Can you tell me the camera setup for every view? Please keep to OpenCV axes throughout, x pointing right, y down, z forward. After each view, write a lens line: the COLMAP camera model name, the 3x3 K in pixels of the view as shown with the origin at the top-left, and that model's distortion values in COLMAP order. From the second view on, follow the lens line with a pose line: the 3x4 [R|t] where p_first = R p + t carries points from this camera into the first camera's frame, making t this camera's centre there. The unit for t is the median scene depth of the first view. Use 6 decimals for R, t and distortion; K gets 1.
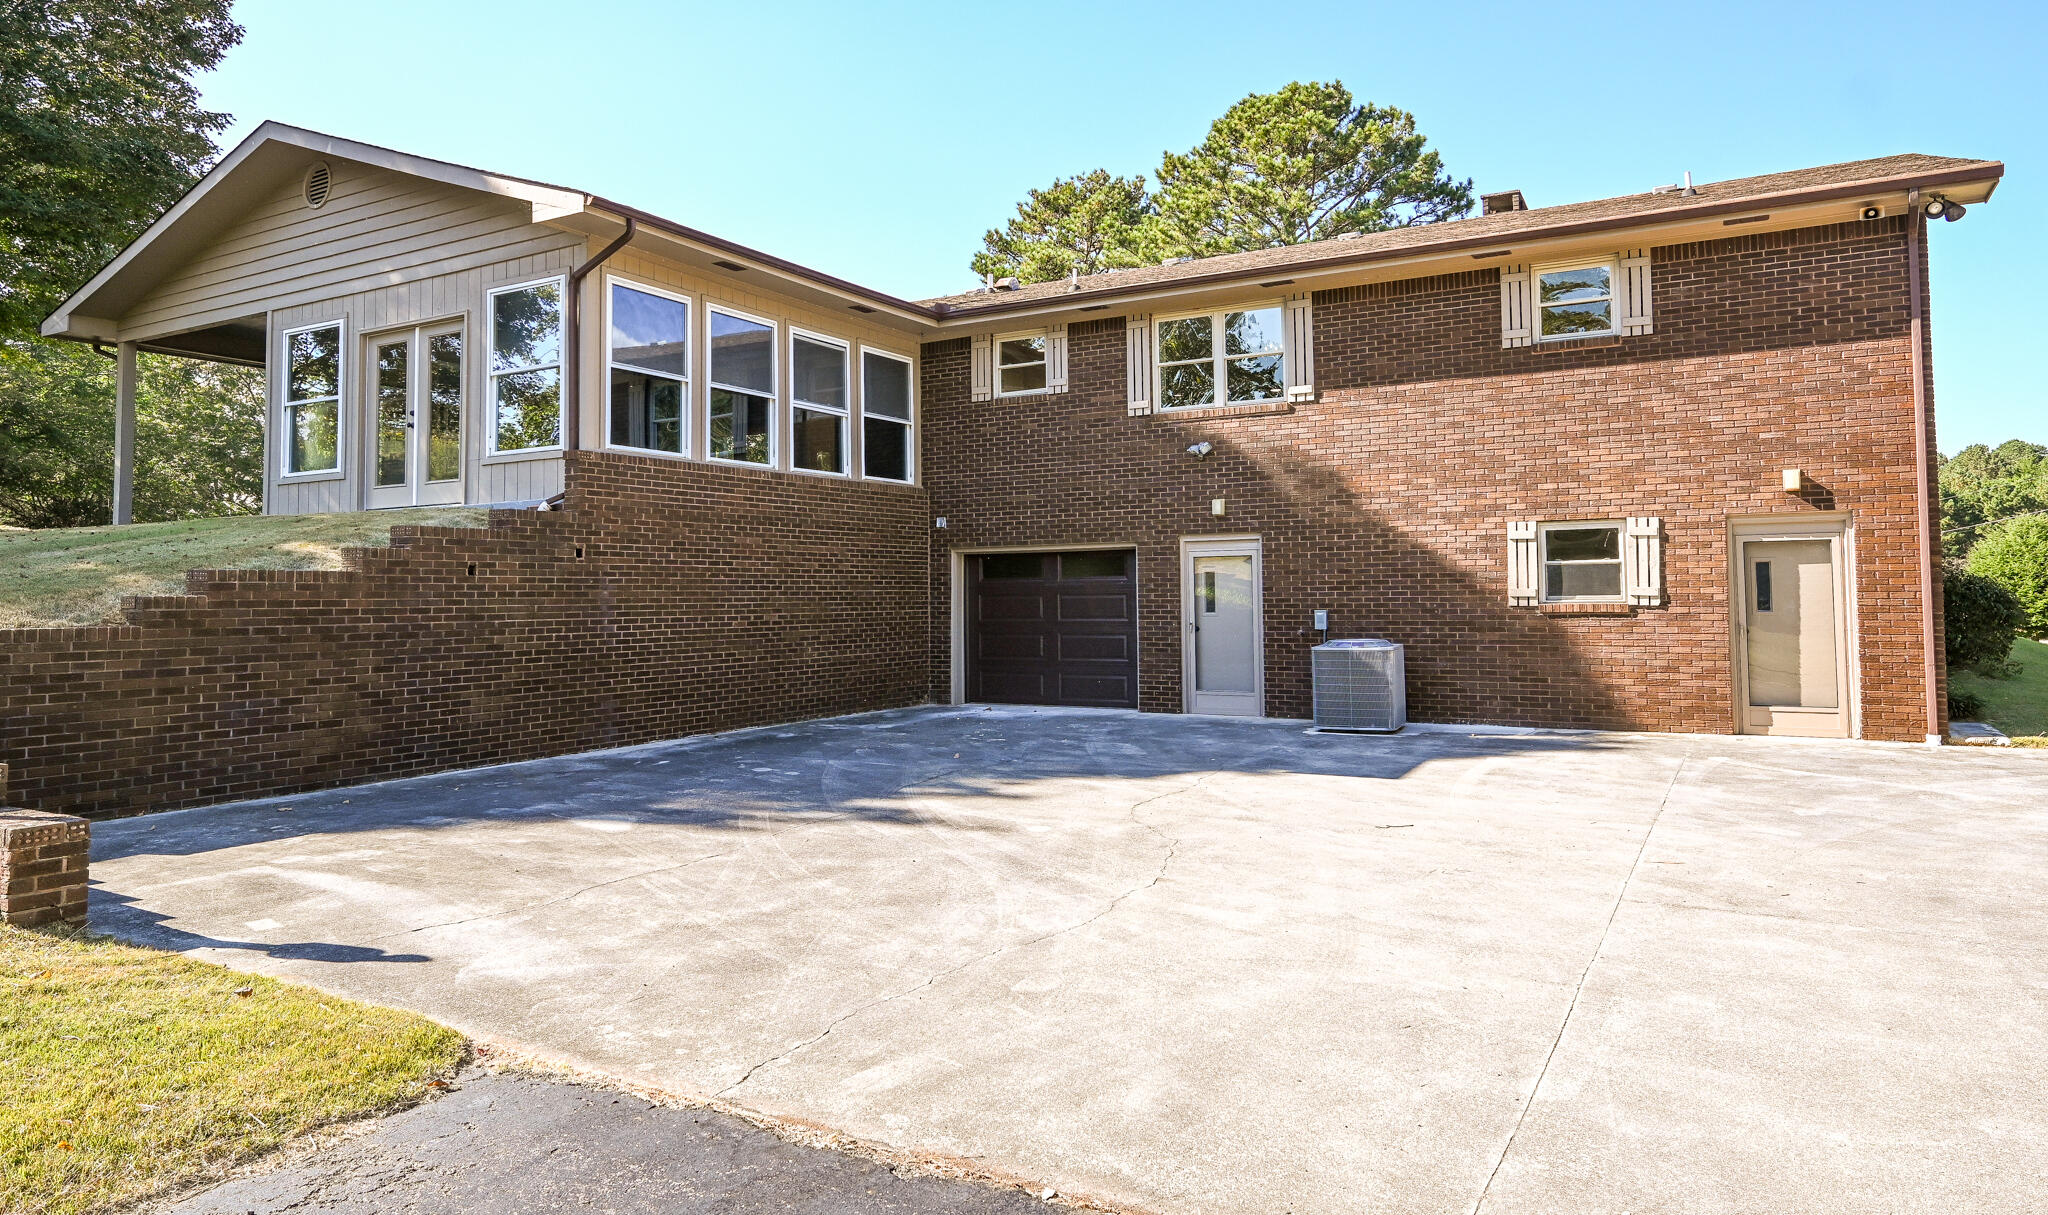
lens RADIAL K [[1290.1, 0, 1007.7], [0, 1290.1, 542.8], [0, 0, 1]] dist [-0.003823, 0.000913]
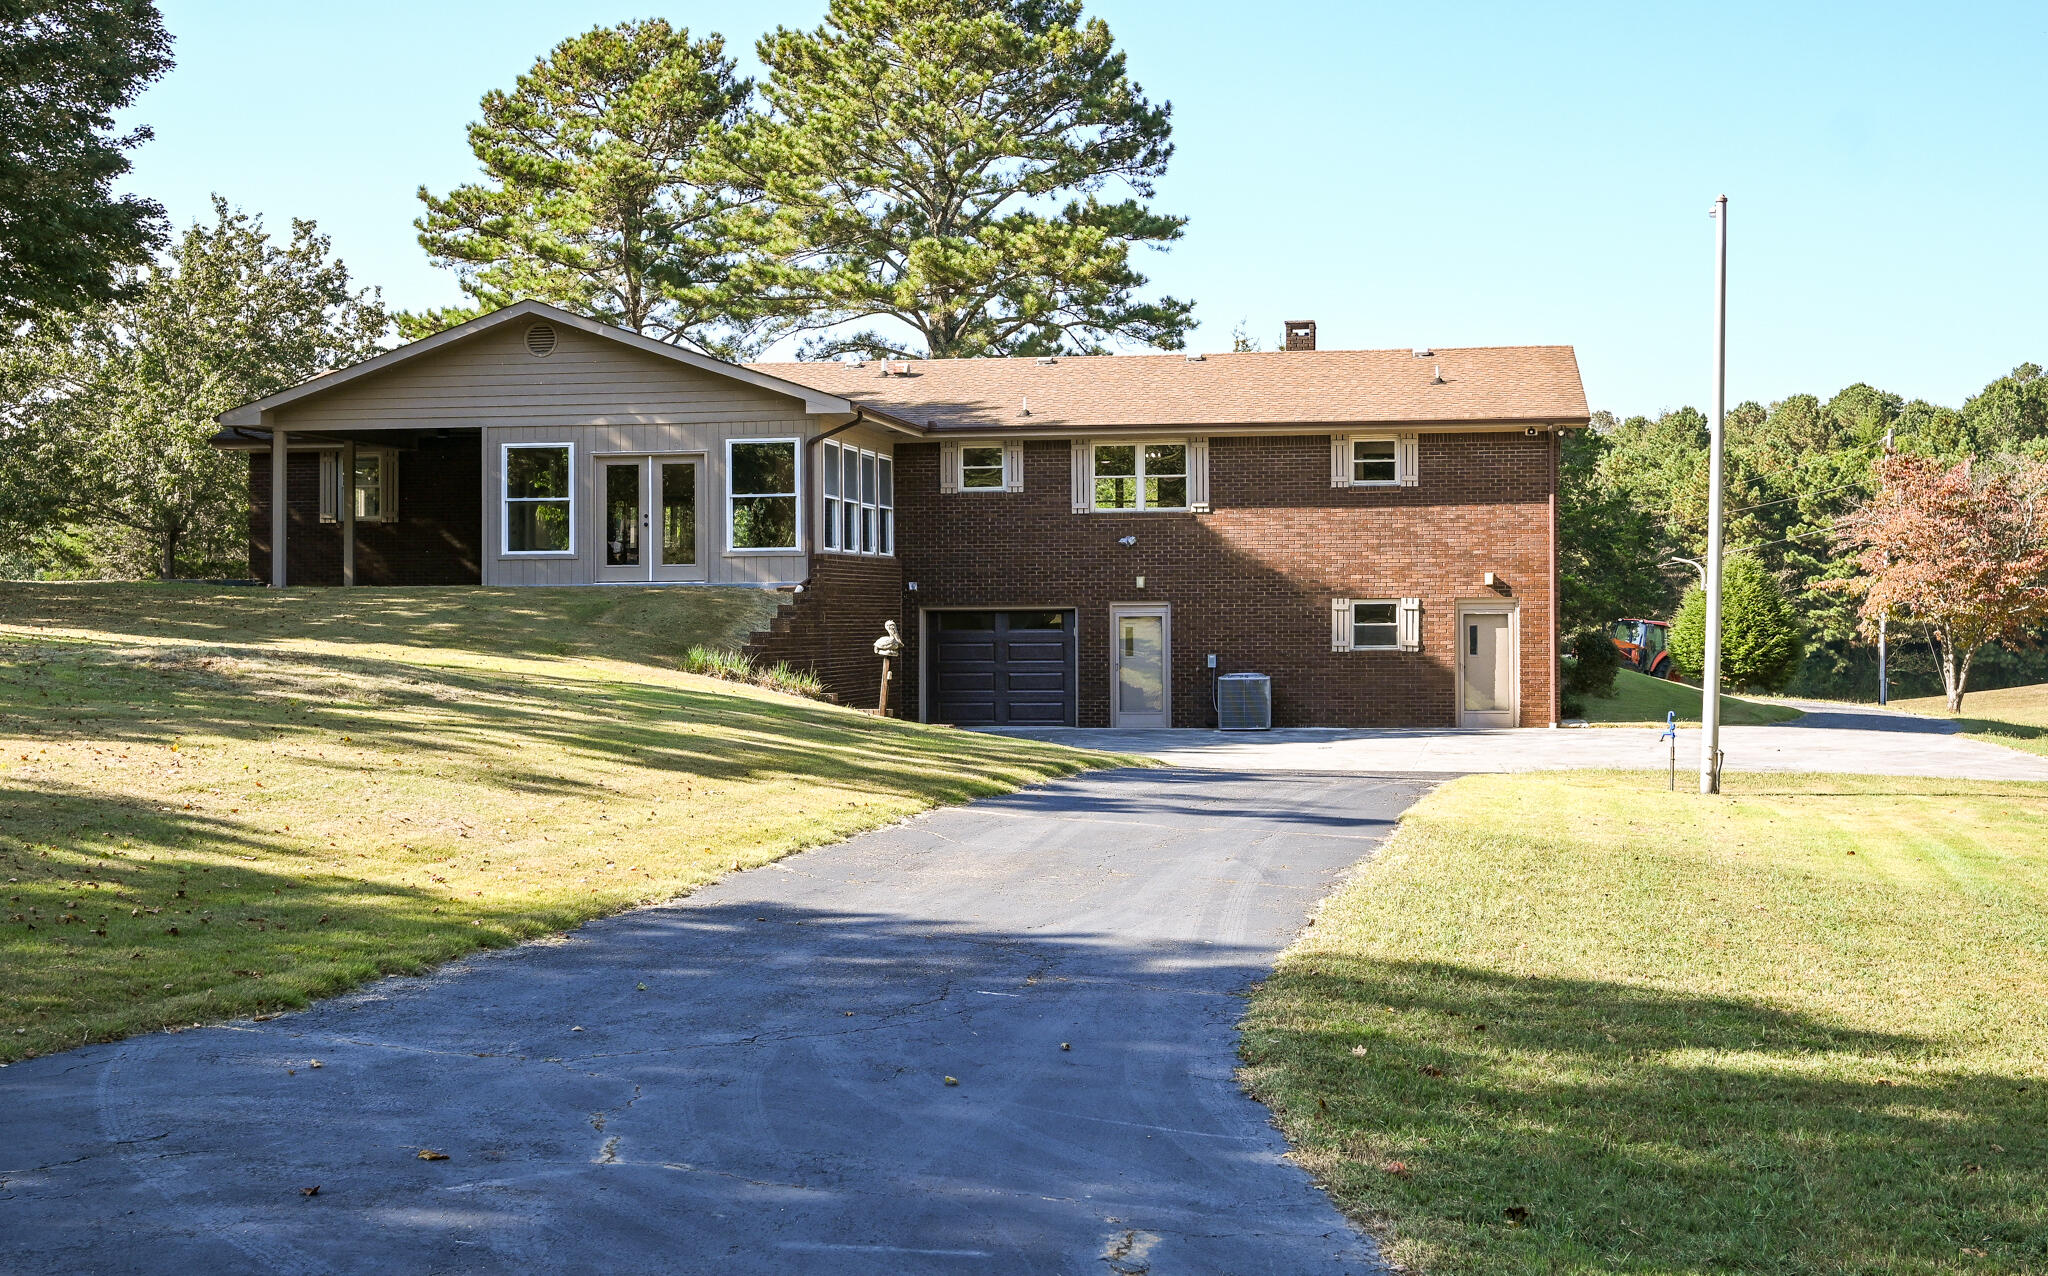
lens RADIAL K [[2776.8, 0, 1020.6], [0, 2776.8, 638.2], [0, 0, 1]] dist [-0.029398, 0.000000]
pose [[0.936574, 0.002577, 0.350459, -1.127295], [-0.018127, 0.998991, 0.041099, -0.097648], [-0.350000, -0.044845, 0.935676, -1.989104]]
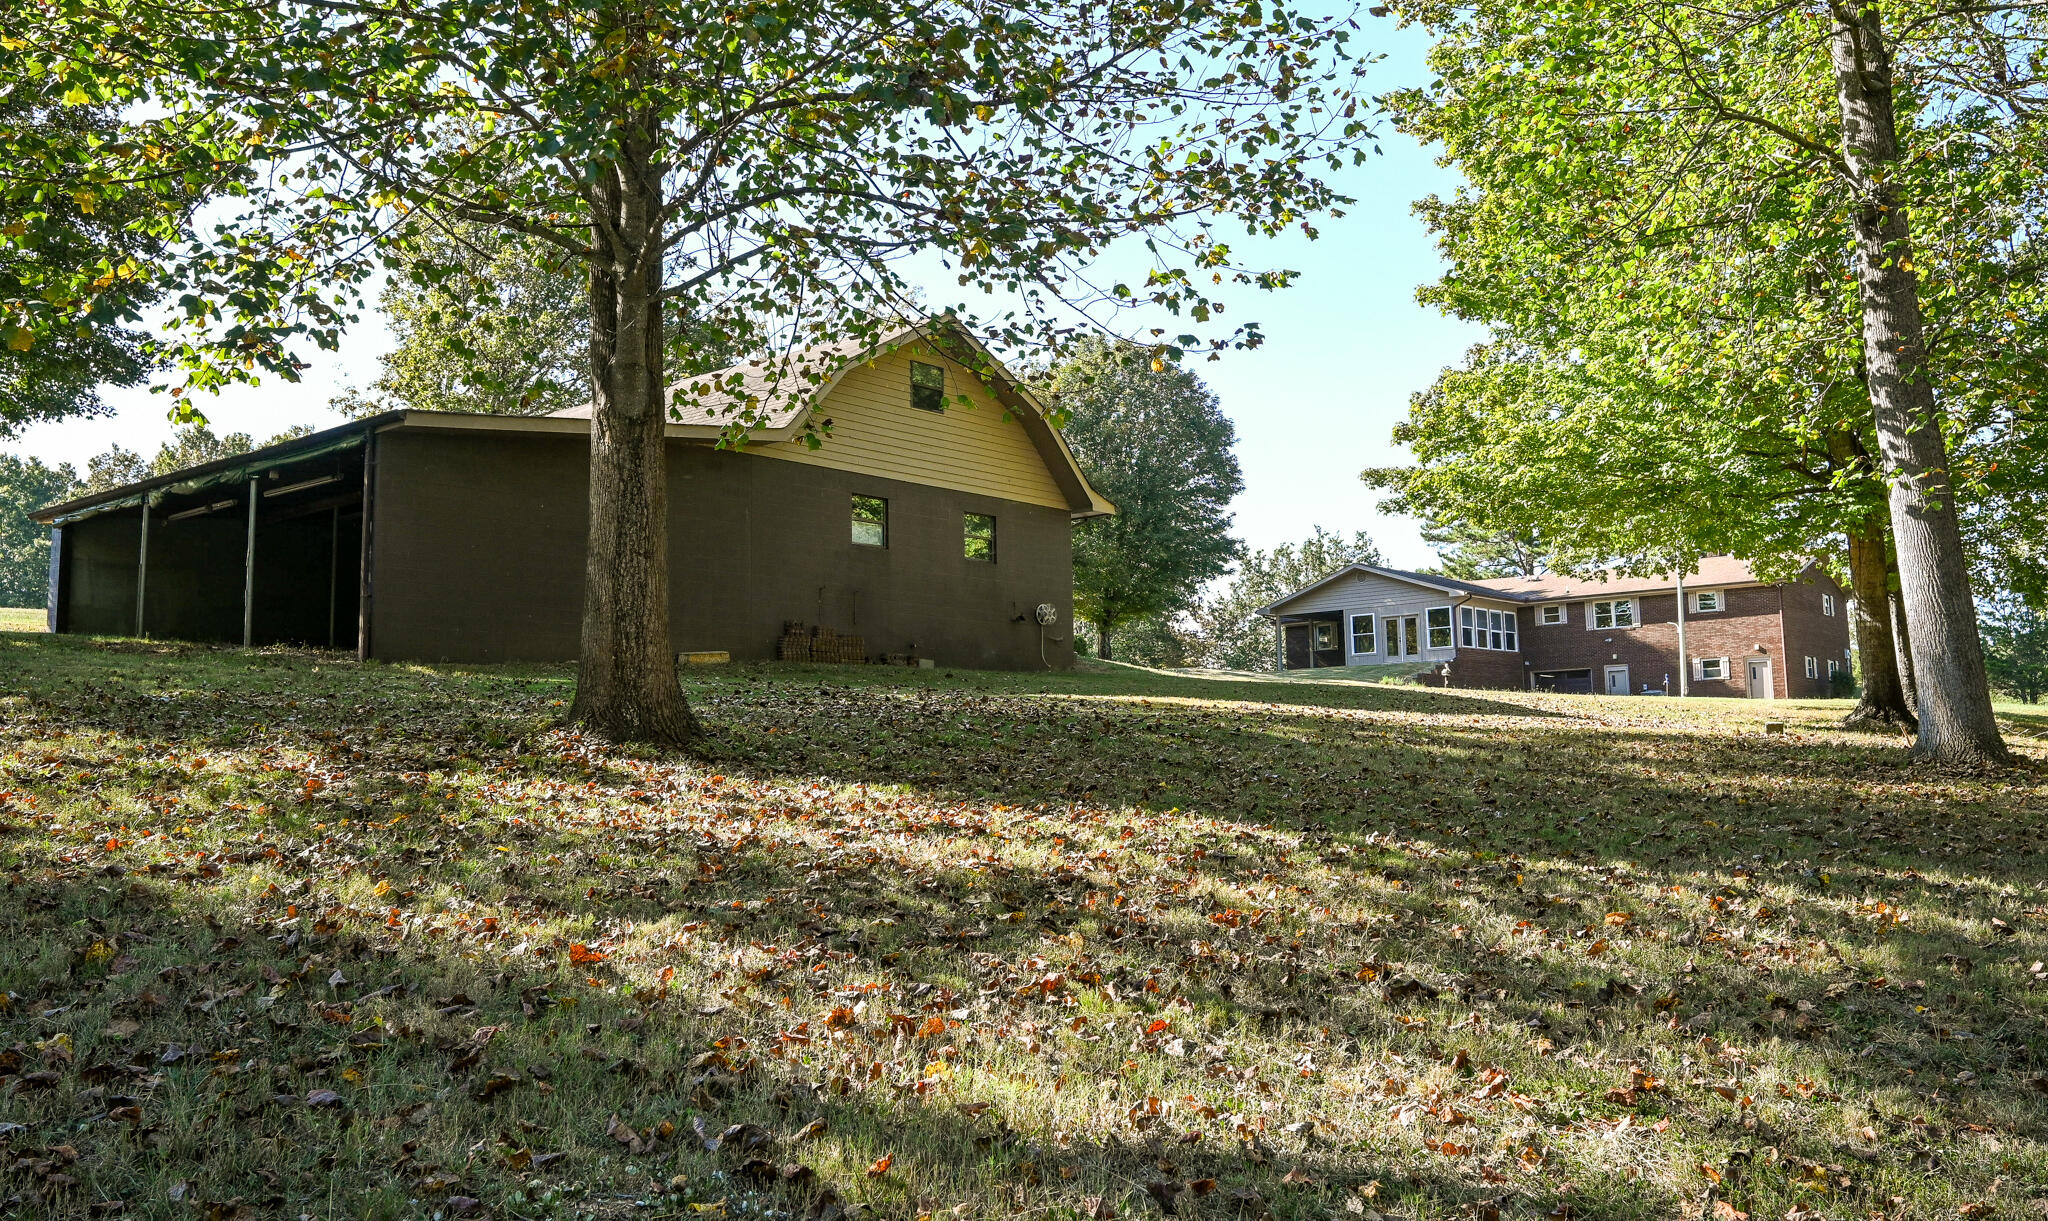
lens RADIAL K [[1783.2, 0, 1024.2], [0, 1783.2, 605.6], [0, 0, 1]] dist [-0.001978, -0.000511]
pose [[0.984732, -0.028140, -0.171785, -0.639439], [0.018422, 0.998152, -0.057910, 0.093926], [0.173097, 0.053861, 0.983431, -4.460657]]
